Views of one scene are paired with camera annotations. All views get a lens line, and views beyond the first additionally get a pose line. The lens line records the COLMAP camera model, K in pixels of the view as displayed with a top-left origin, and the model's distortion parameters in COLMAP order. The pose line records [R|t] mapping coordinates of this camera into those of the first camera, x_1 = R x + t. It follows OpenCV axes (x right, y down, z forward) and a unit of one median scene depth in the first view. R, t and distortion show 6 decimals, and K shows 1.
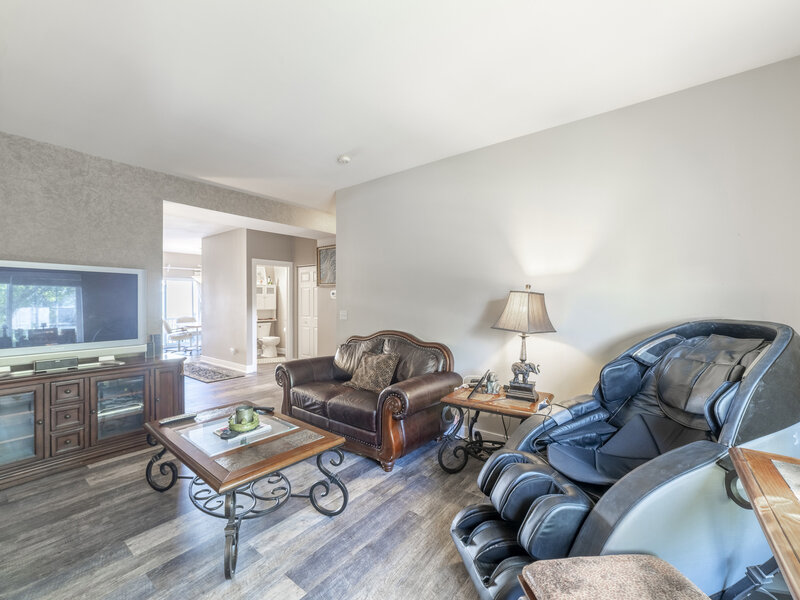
lens RADIAL K [[341.0, 0, 398.1], [0, 341.0, 299.4], [0, 0, 1]] dist [-0.021296, 0.007564]
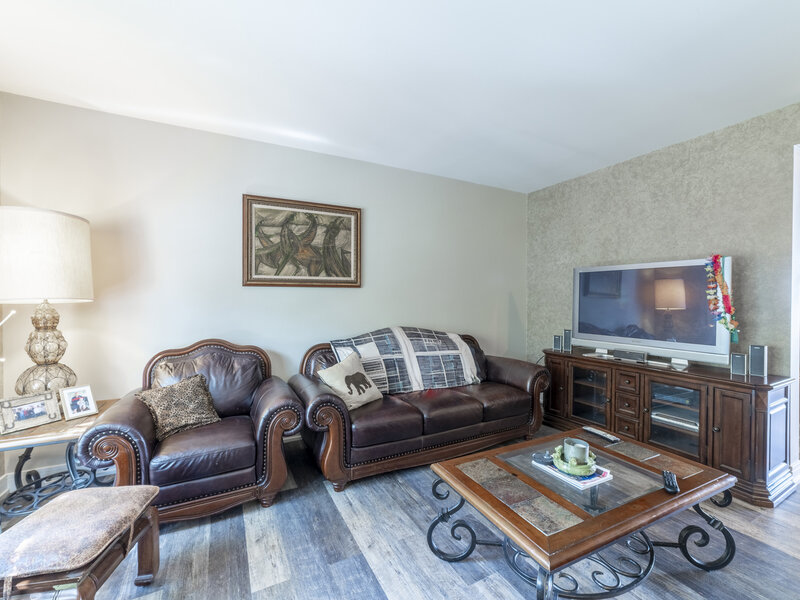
lens RADIAL K [[341.0, 0, 398.1], [0, 341.0, 299.4], [0, 0, 1]] dist [-0.021296, 0.007564]
pose [[-0.430033, 0.005663, -0.902795, 0.269108], [-0.000677, 0.999978, 0.006595, 0.002945], [0.902813, 0.003447, -0.430020, 0.686984]]
